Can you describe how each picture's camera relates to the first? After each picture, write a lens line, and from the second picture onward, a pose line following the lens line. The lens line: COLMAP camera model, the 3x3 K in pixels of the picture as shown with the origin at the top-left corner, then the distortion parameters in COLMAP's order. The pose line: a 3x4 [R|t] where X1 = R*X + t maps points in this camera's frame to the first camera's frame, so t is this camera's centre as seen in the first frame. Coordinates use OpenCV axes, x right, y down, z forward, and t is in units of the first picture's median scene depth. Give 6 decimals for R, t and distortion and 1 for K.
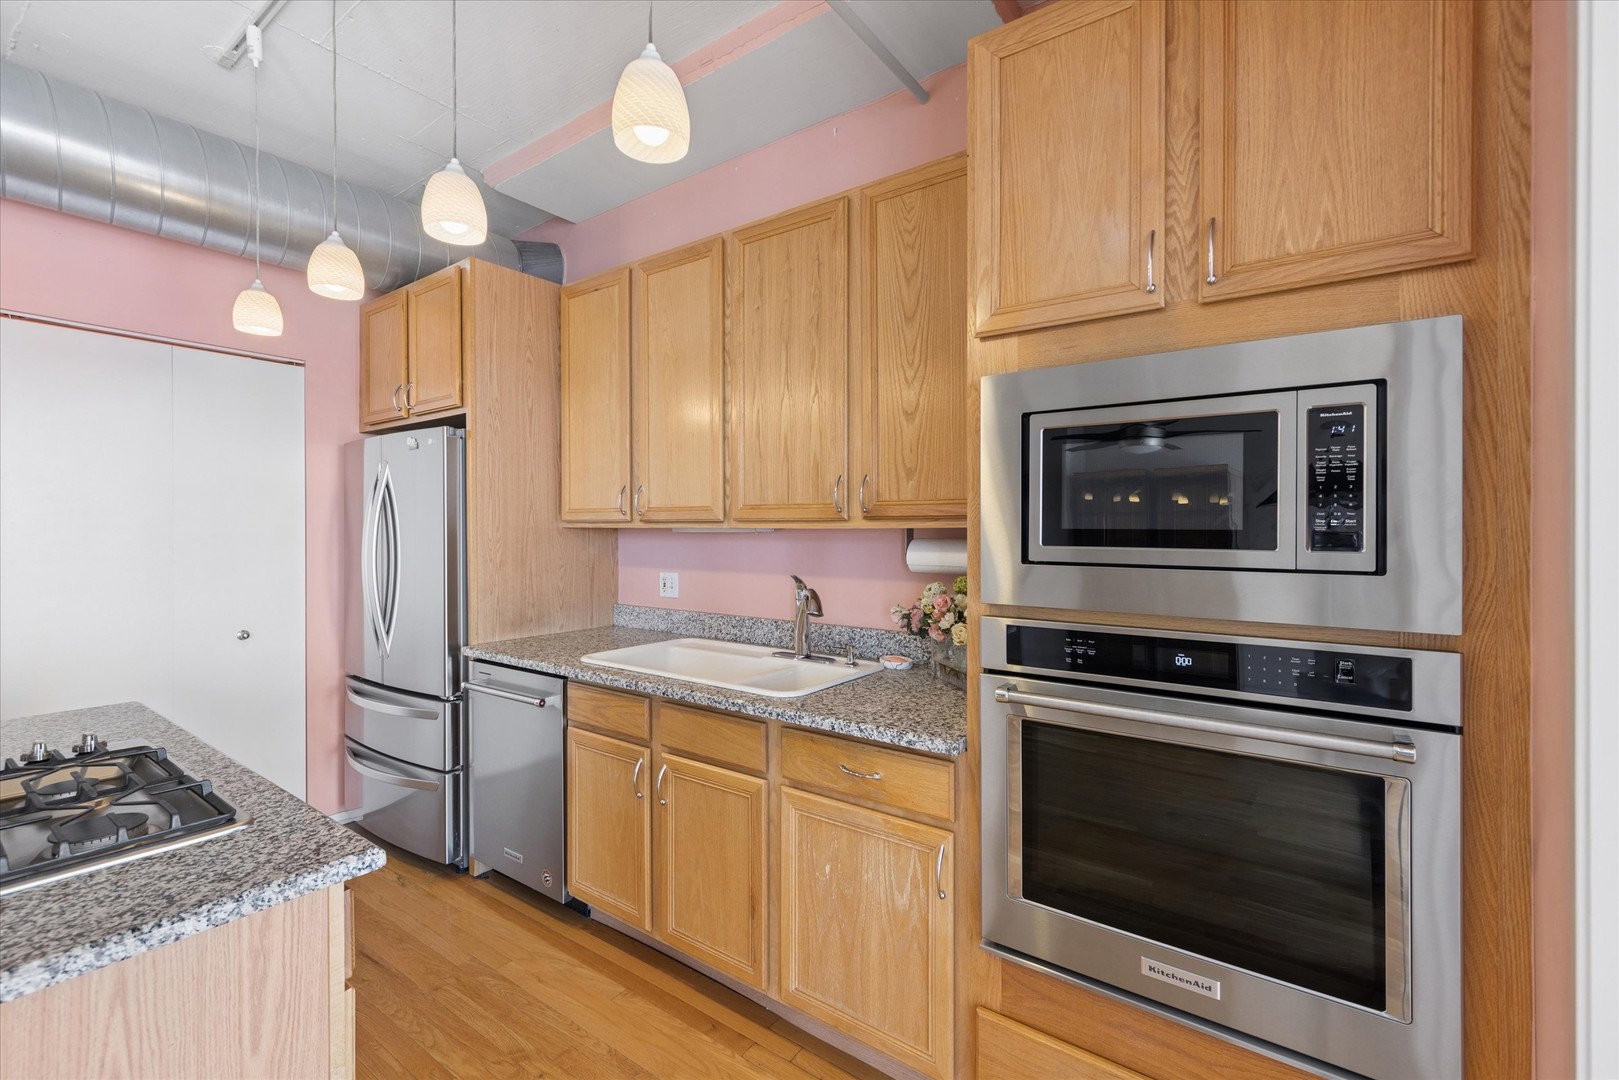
lens RADIAL K [[701.6, 0, 804.5], [0, 701.6, 531.1], [0, 0, 1]] dist [0.006871, -0.000273]
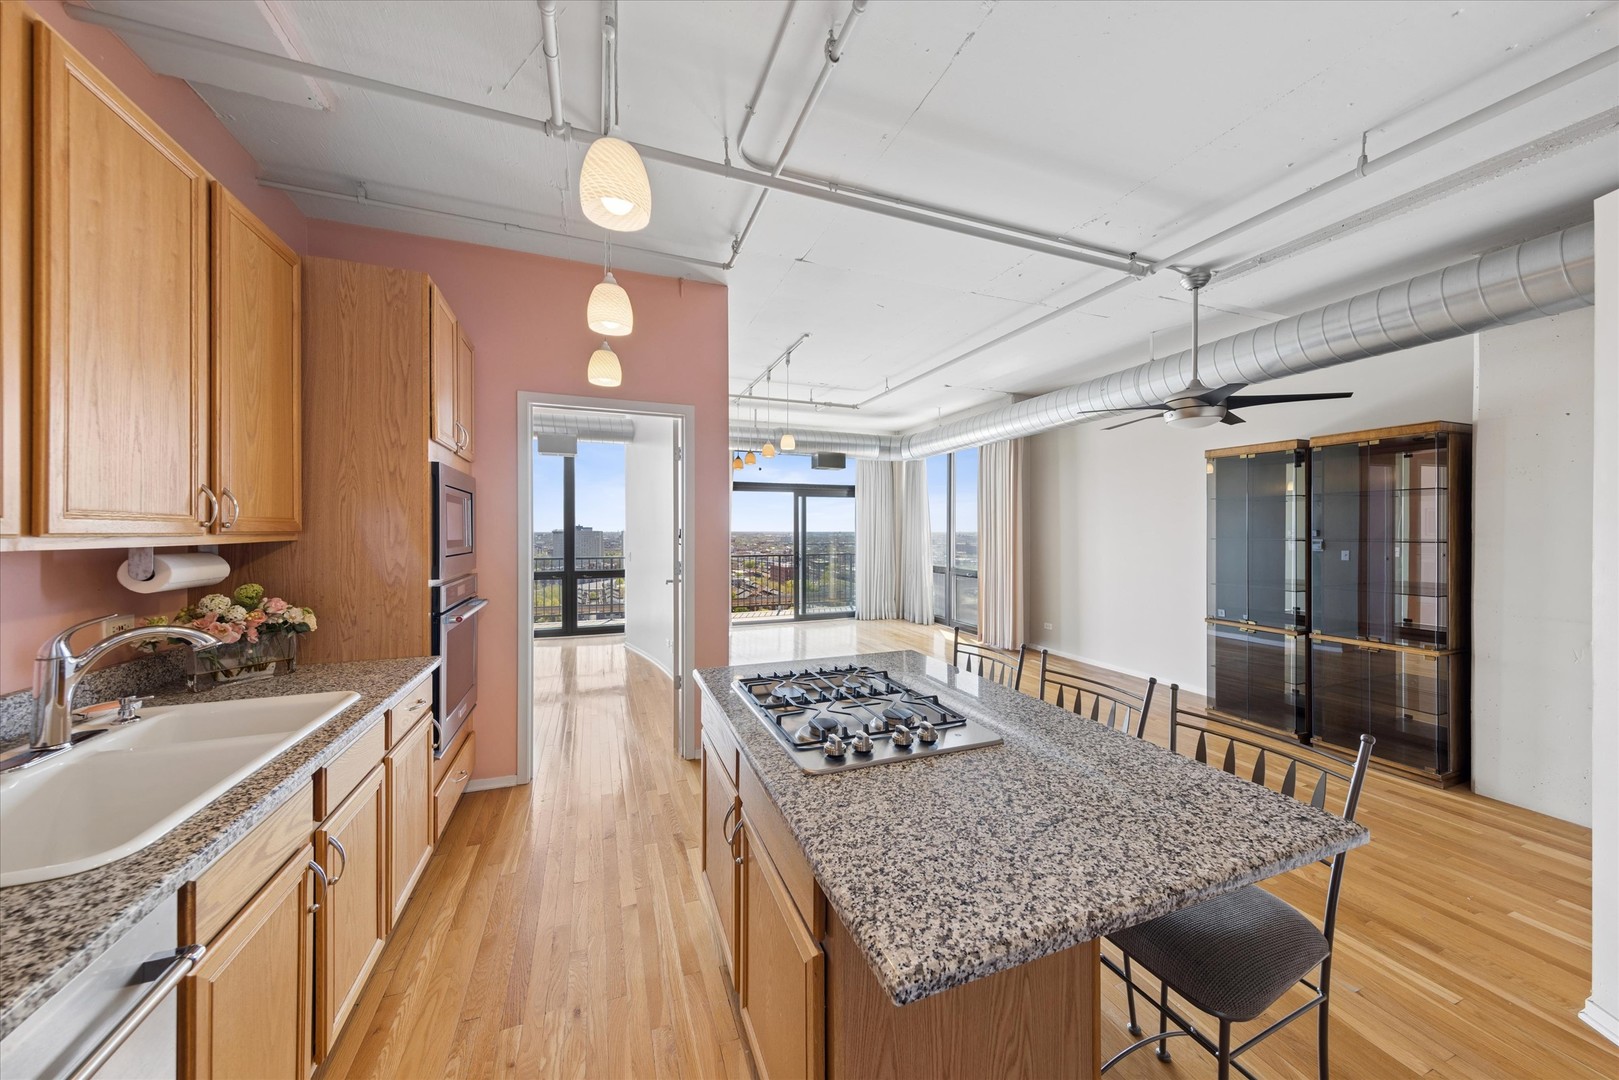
lens RADIAL K [[549.0, 0, 806.1], [0, 549.0, 532.7], [0, 0, 1]] dist [0.007013, -0.000235]
pose [[-0.841452, -0.004925, 0.540309, -1.454304], [-0.002140, 0.999981, 0.005783, -0.038419], [-0.540327, 0.003710, -0.841447, 1.783781]]
